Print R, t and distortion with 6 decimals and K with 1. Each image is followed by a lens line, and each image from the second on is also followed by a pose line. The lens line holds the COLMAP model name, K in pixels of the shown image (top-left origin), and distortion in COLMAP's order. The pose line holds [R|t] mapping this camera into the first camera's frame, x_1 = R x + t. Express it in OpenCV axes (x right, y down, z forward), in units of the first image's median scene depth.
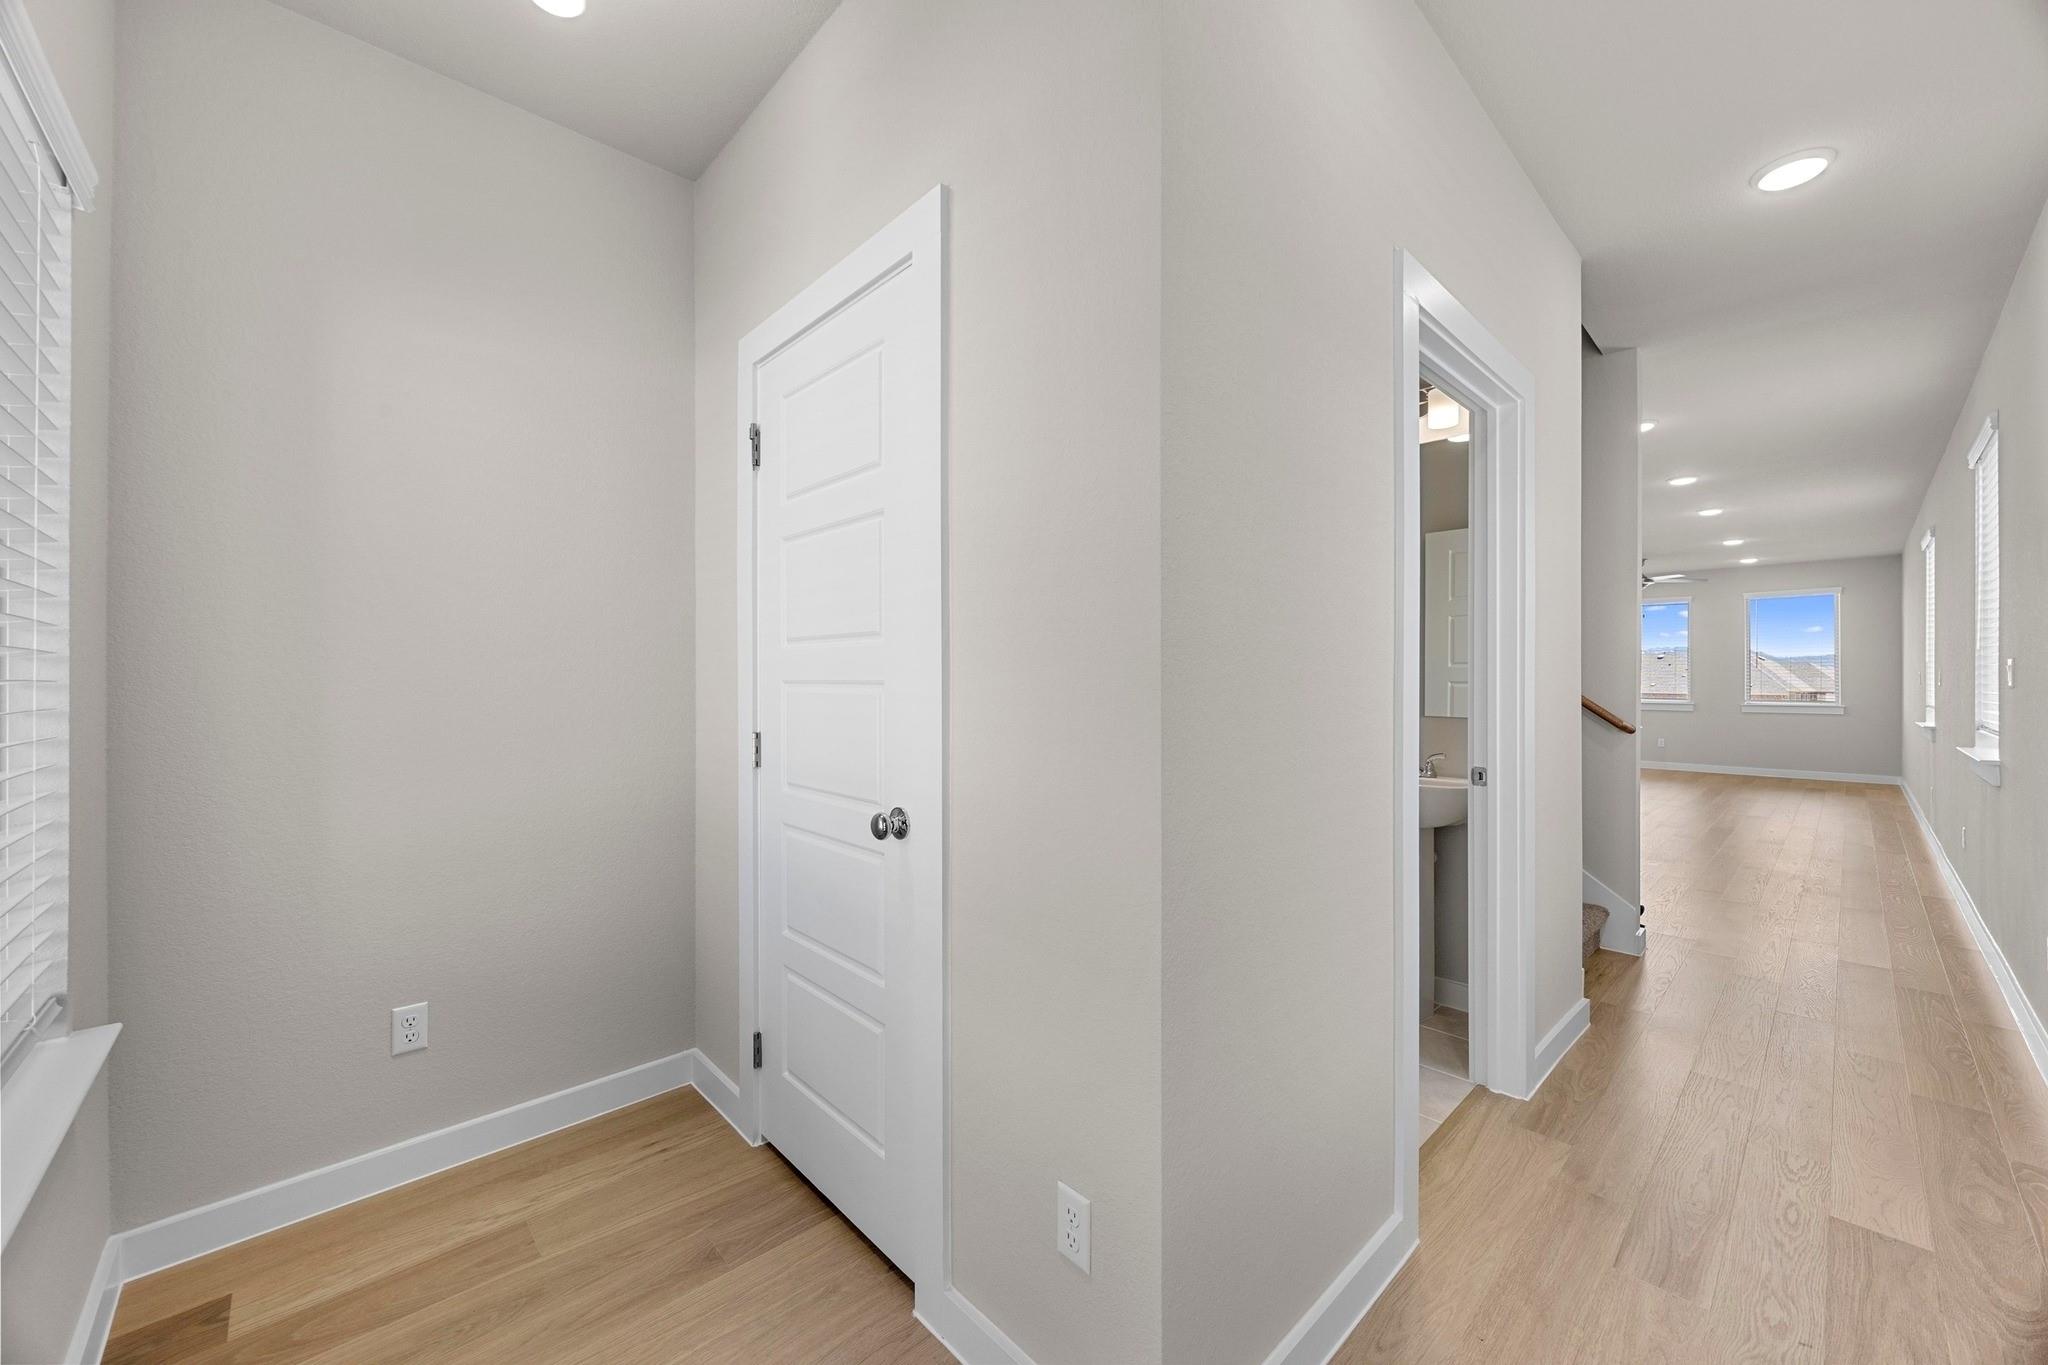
lens RADIAL K [[776.5, 0, 1020.4], [0, 776.5, 684.3], [0, 0, 1]] dist [-0.006583, 0.000701]
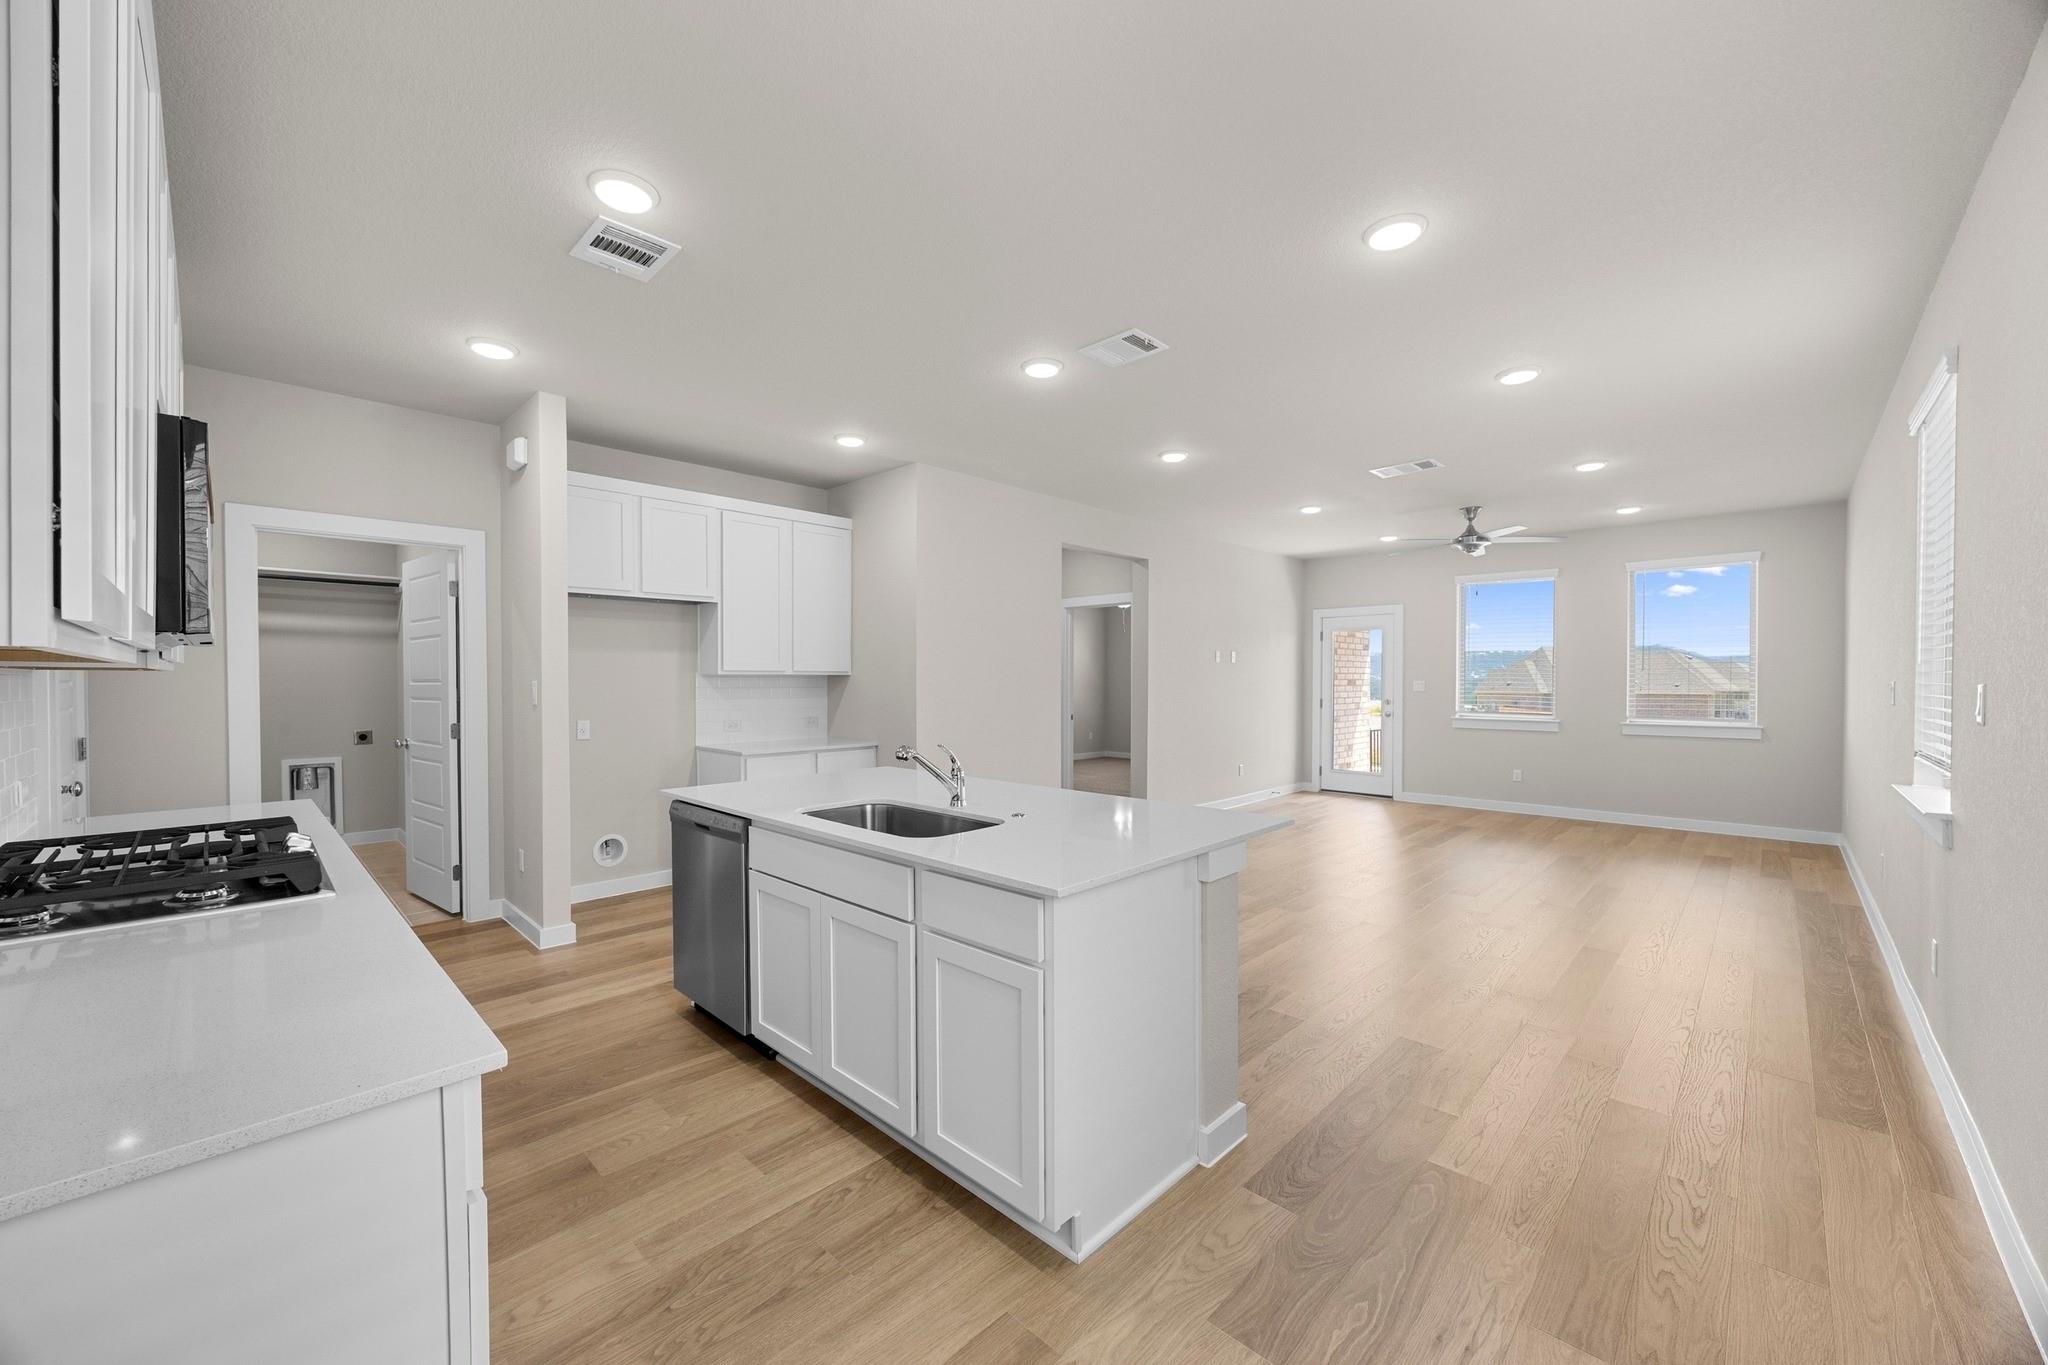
lens RADIAL K [[776.5, 0, 1019.4], [0, 776.5, 688.4], [0, 0, 1]] dist [-0.006583, 0.000701]
pose [[0.998549, 0.013975, 0.052009, 0.371694], [-0.013865, 0.999901, -0.002461, 0.003200], [-0.052038, 0.001737, 0.998644, 0.347674]]
